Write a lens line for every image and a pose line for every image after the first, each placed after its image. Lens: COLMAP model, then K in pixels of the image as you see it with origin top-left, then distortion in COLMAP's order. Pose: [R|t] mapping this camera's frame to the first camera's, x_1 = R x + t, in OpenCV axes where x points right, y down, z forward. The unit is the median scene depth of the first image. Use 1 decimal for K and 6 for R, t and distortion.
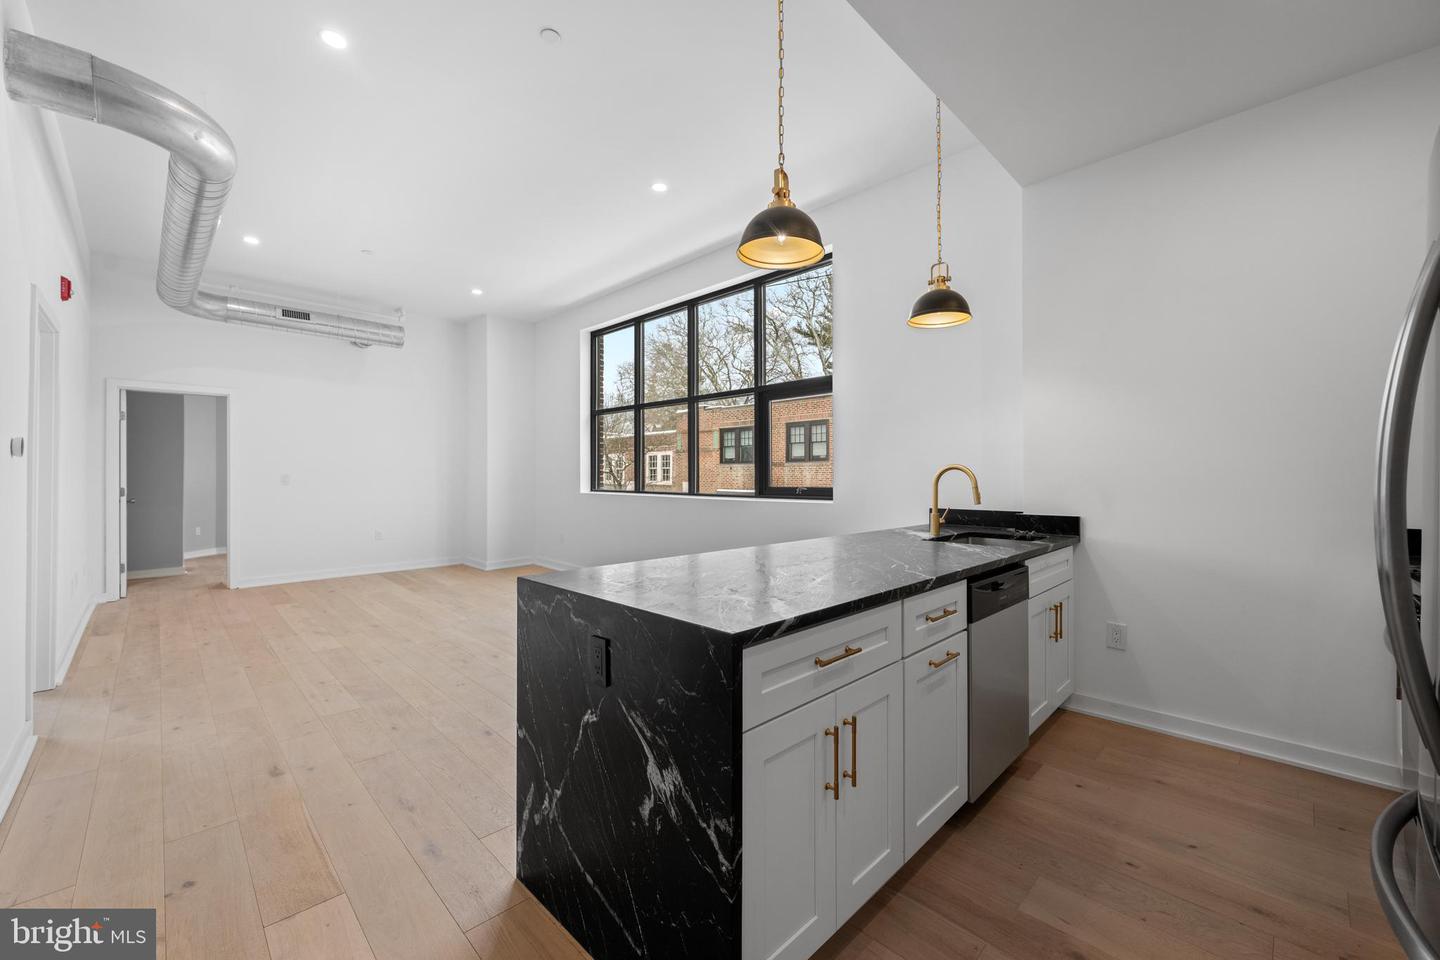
lens RADIAL K [[576.0, 0, 719.0], [0, 576.0, 479.6], [0, 0, 1]] dist [0.001847, 0.000433]
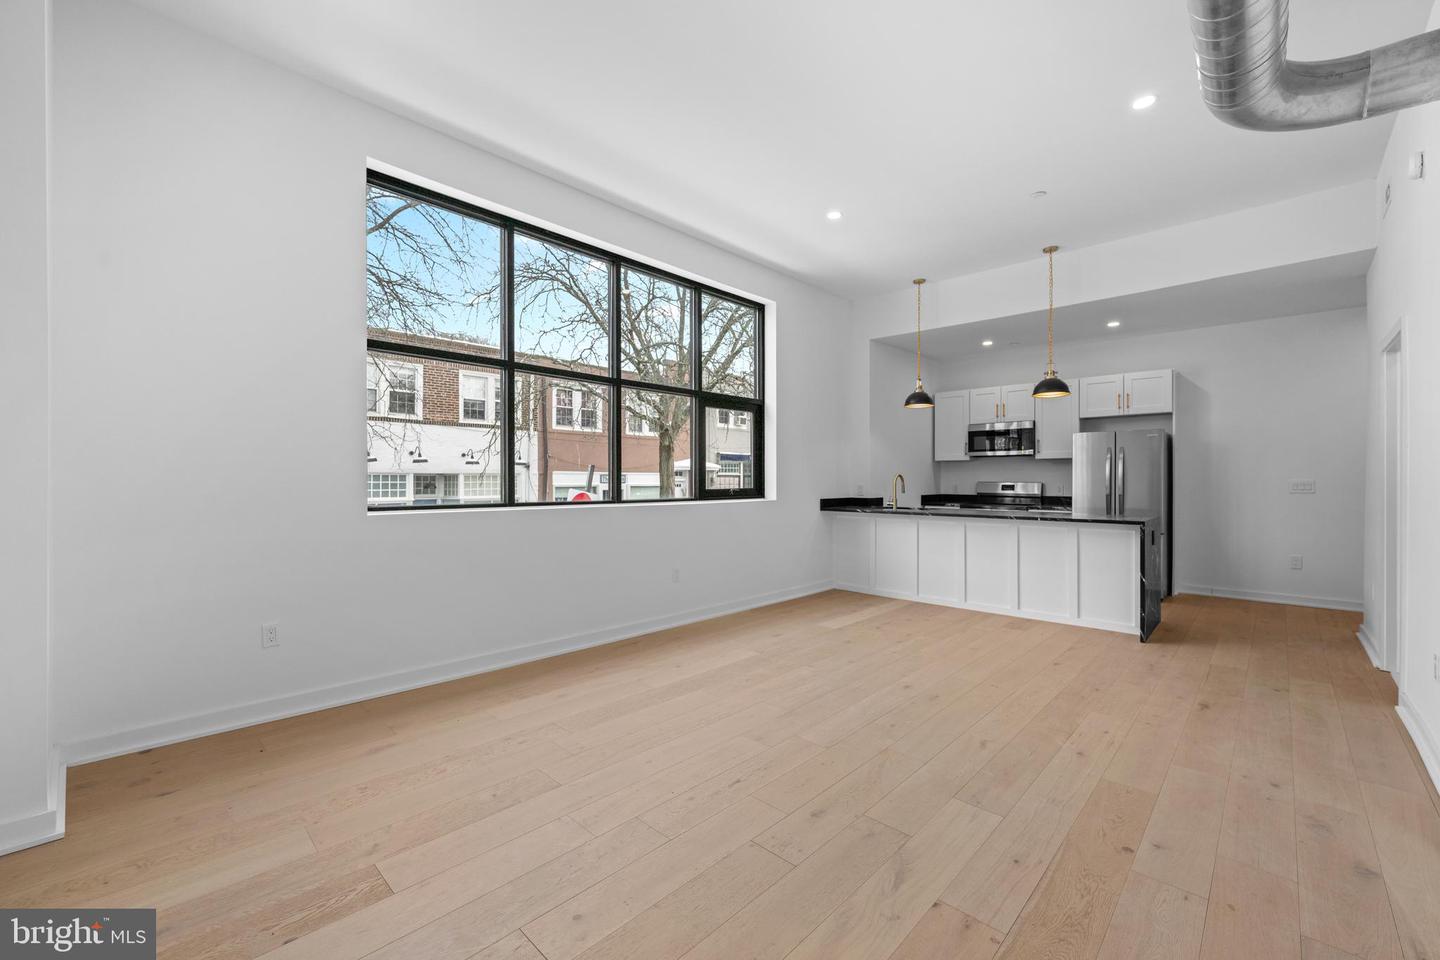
lens RADIAL K [[576.0, 0, 719.9], [0, 576.0, 482.6], [0, 0, 1]] dist [0.001847, 0.000433]
pose [[-0.029525, -0.007618, 0.999535, -0.996460], [0.000659, 0.999971, 0.007641, -0.007808], [-0.999564, 0.000884, -0.029519, 1.041984]]
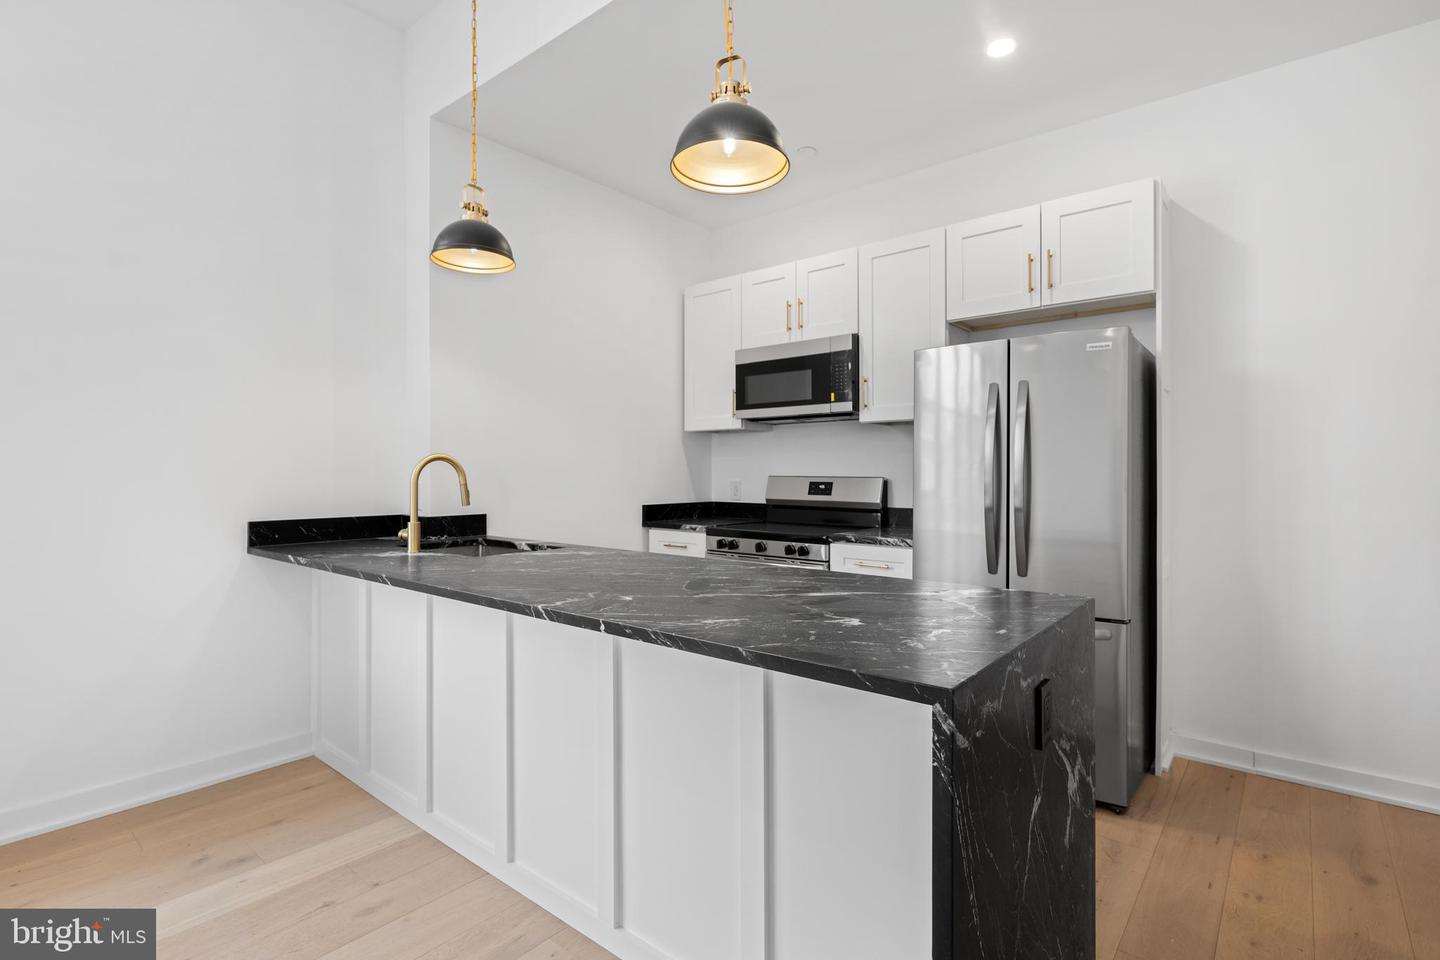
lens RADIAL K [[693.8, 0, 719.1], [0, 693.8, 480.0], [0, 0, 1]] dist [0.017211, -0.000276]
pose [[-0.105149, -0.006933, 0.994432, -0.544757], [0.001456, 0.999974, 0.007126, -0.001789], [-0.994455, 0.002197, -0.105136, 0.646465]]
